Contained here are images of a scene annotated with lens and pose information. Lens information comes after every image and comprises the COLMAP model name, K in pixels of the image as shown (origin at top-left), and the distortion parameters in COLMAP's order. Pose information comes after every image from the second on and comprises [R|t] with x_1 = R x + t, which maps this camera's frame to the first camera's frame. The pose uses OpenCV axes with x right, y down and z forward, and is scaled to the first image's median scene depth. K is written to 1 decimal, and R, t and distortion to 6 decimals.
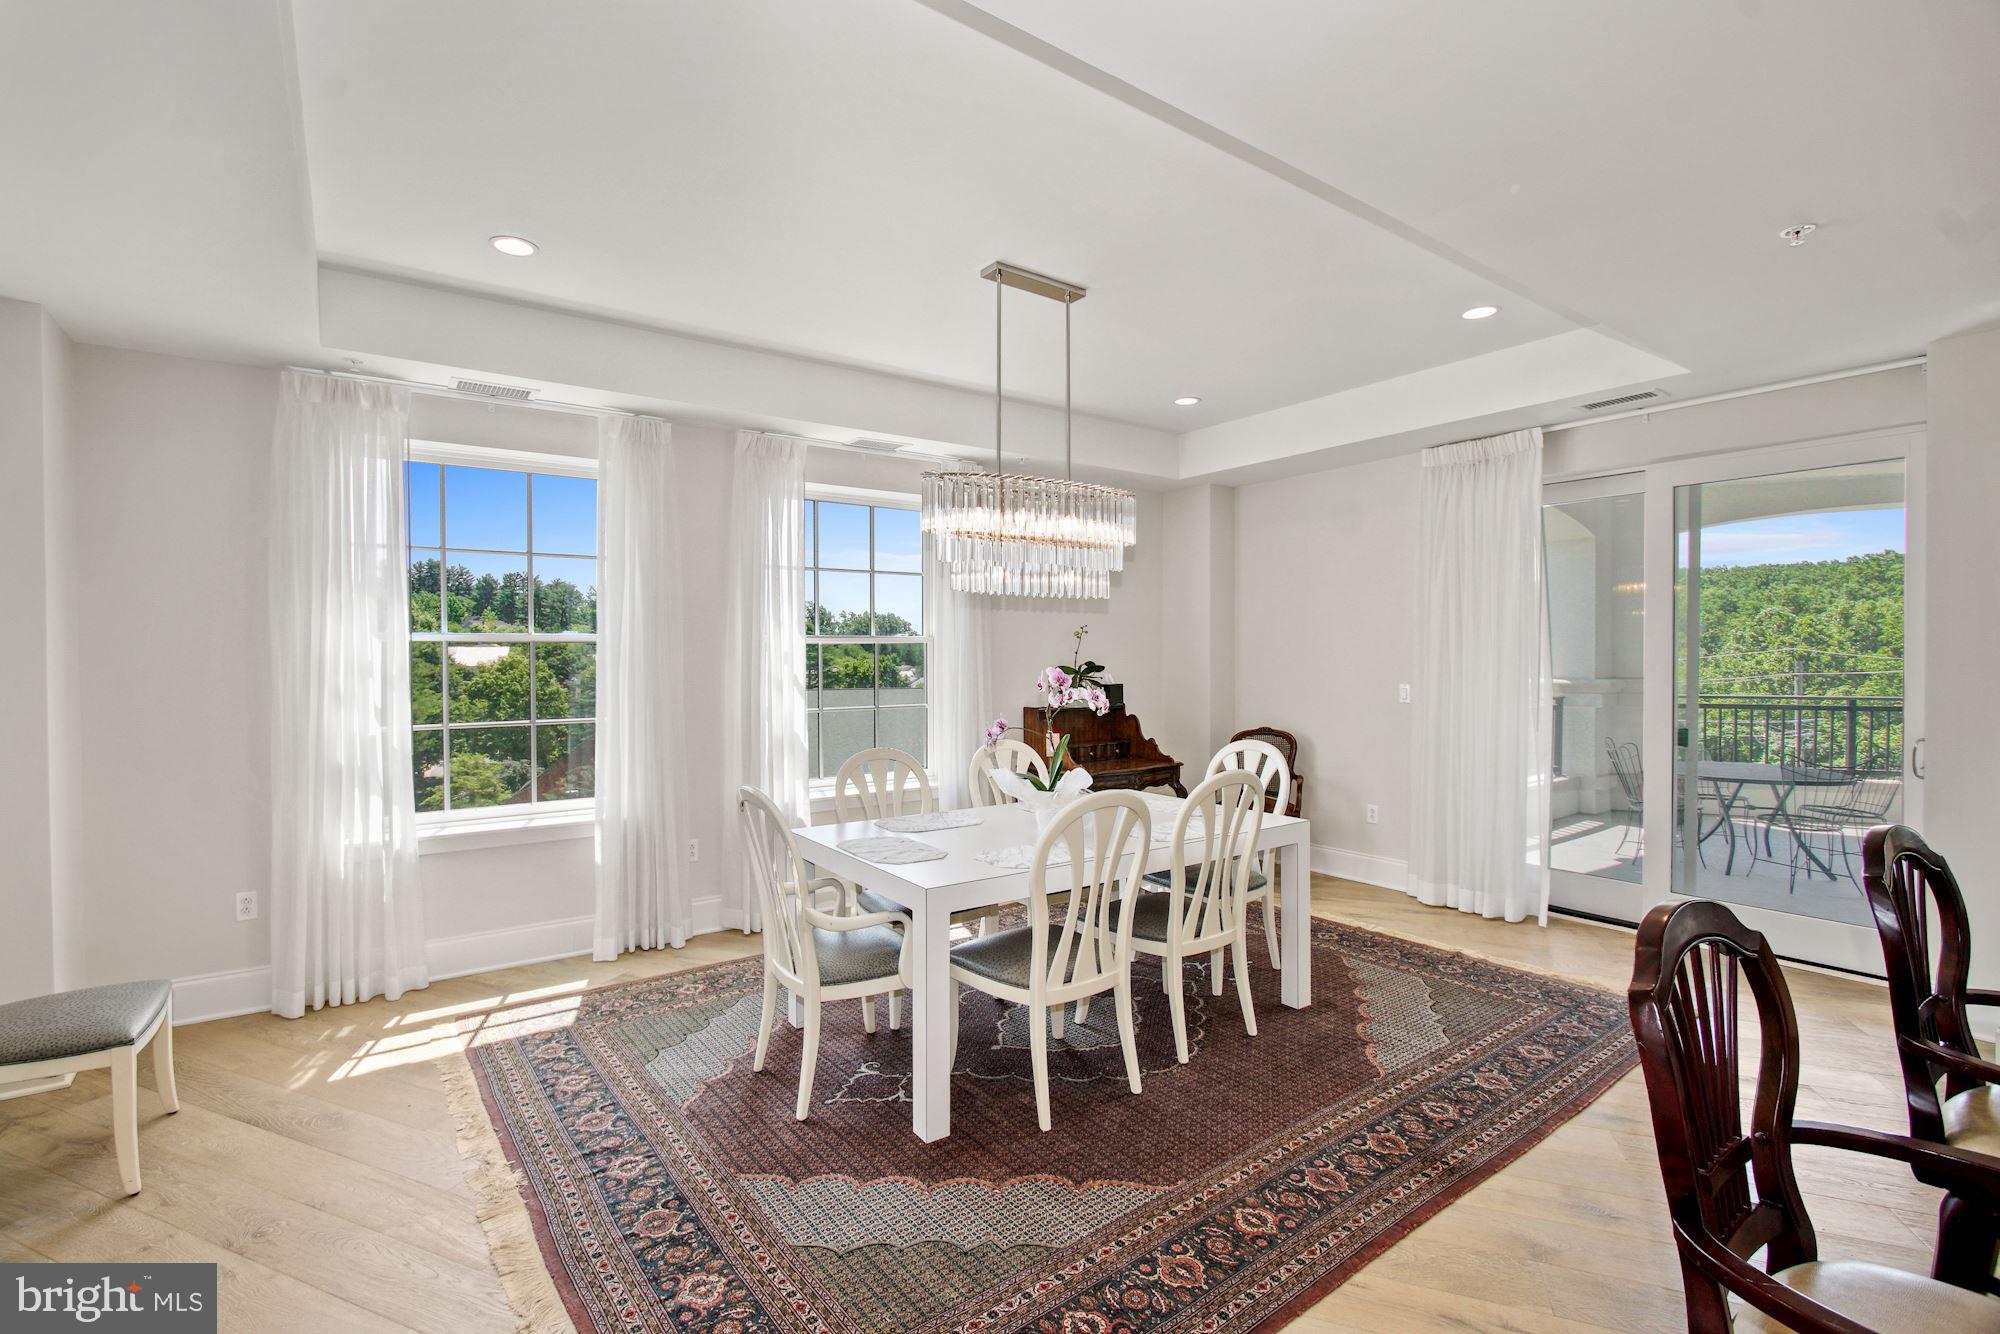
lens RADIAL K [[894.5, 0, 975.8], [0, 894.5, 655.5], [0, 0, 1]] dist [0.000886, -0.000111]
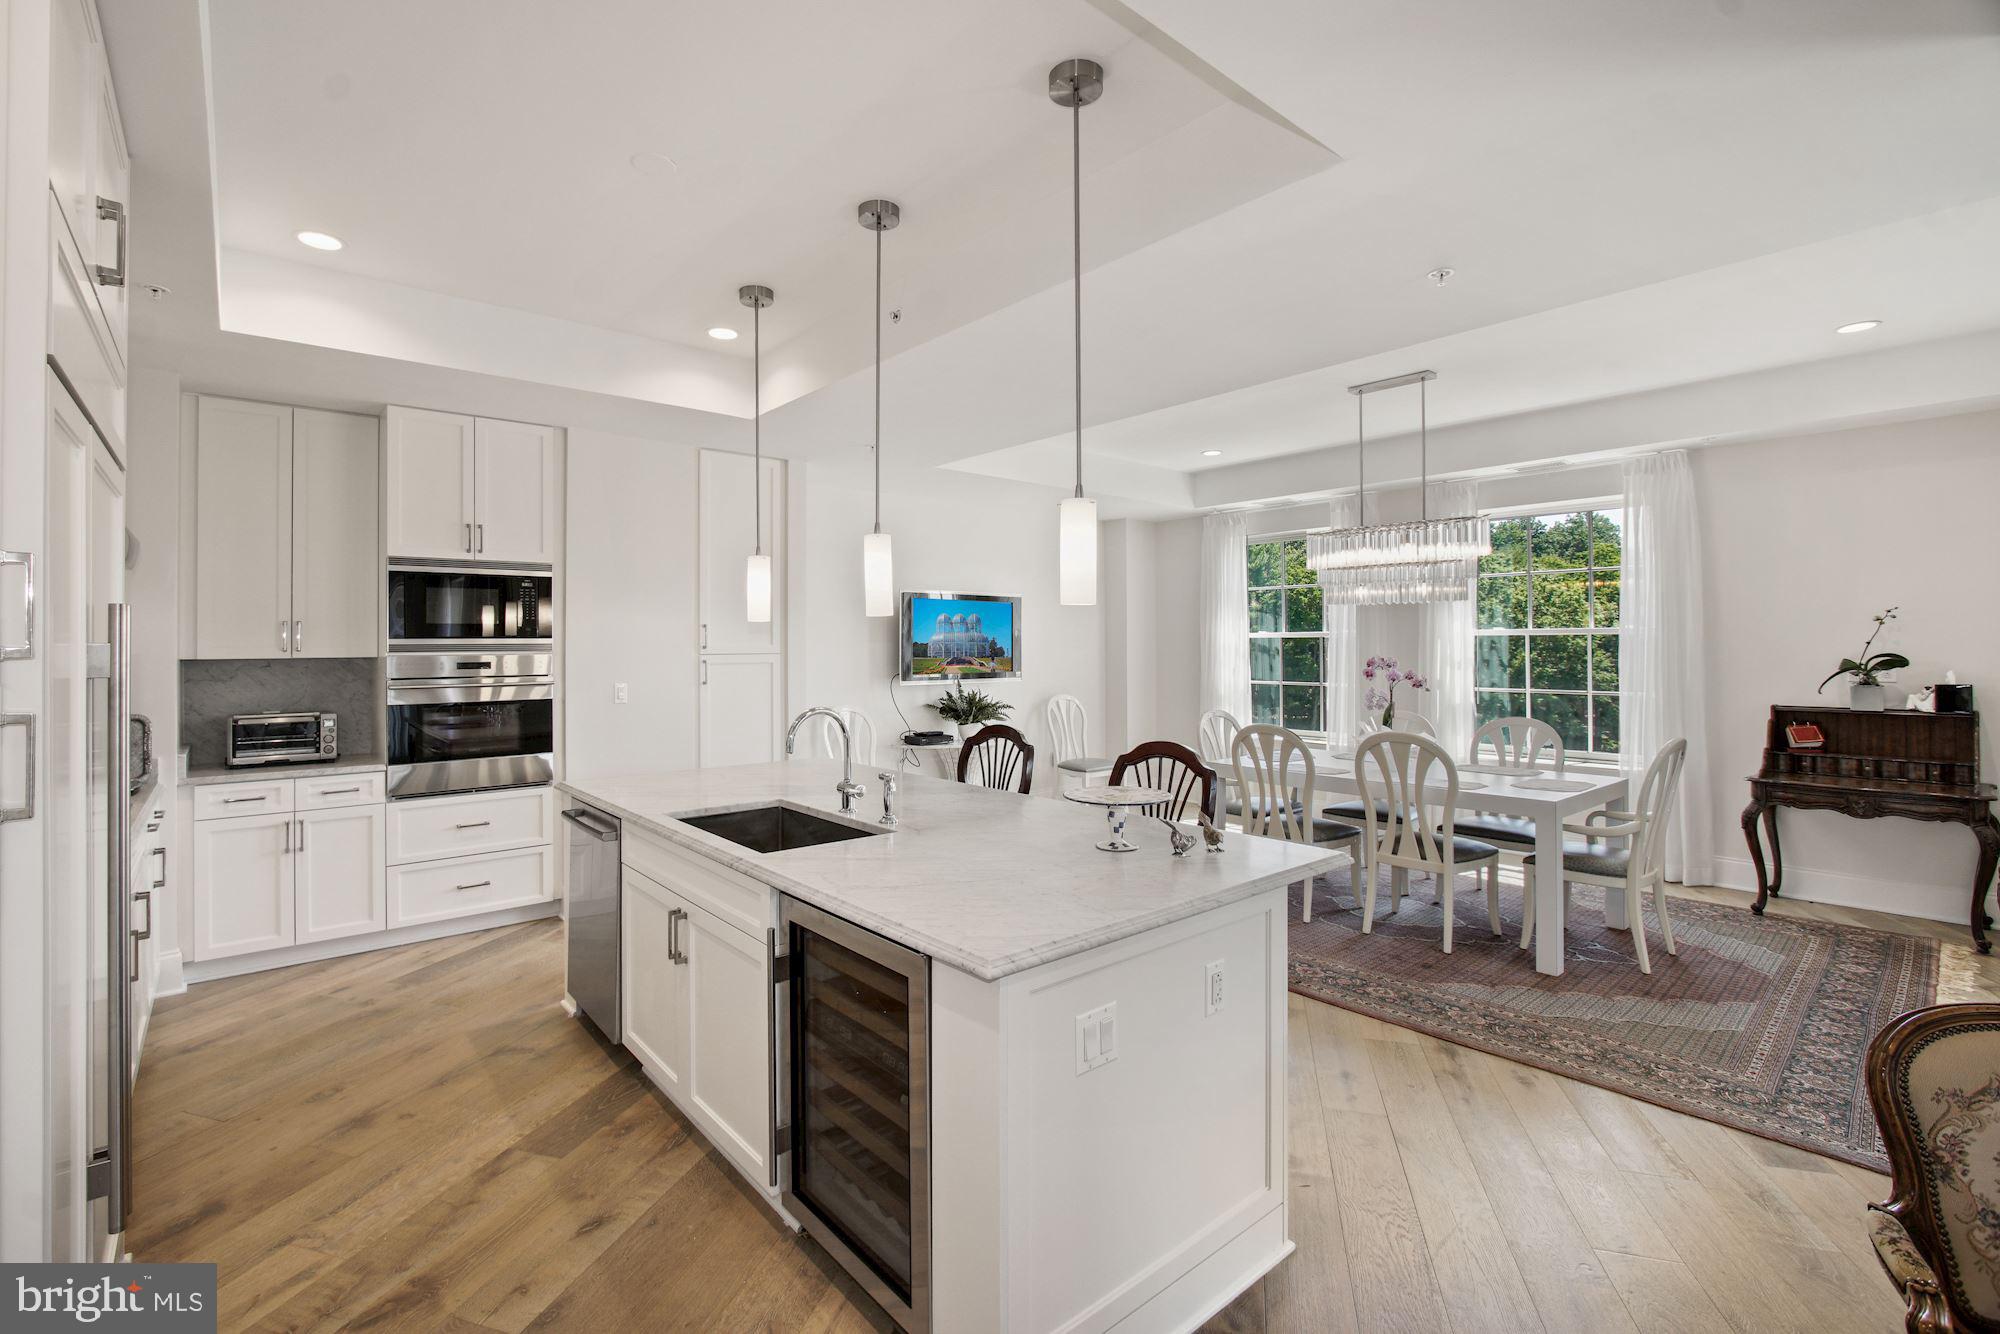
lens RADIAL K [[894.5, 0, 975.8], [0, 894.5, 655.5], [0, 0, 1]] dist [0.000886, -0.000111]
pose [[0.088029, 0.011796, -0.996048, 1.294798], [0.001497, 0.999927, 0.011974, -0.002686], [0.996117, -0.002545, 0.088005, 0.213374]]
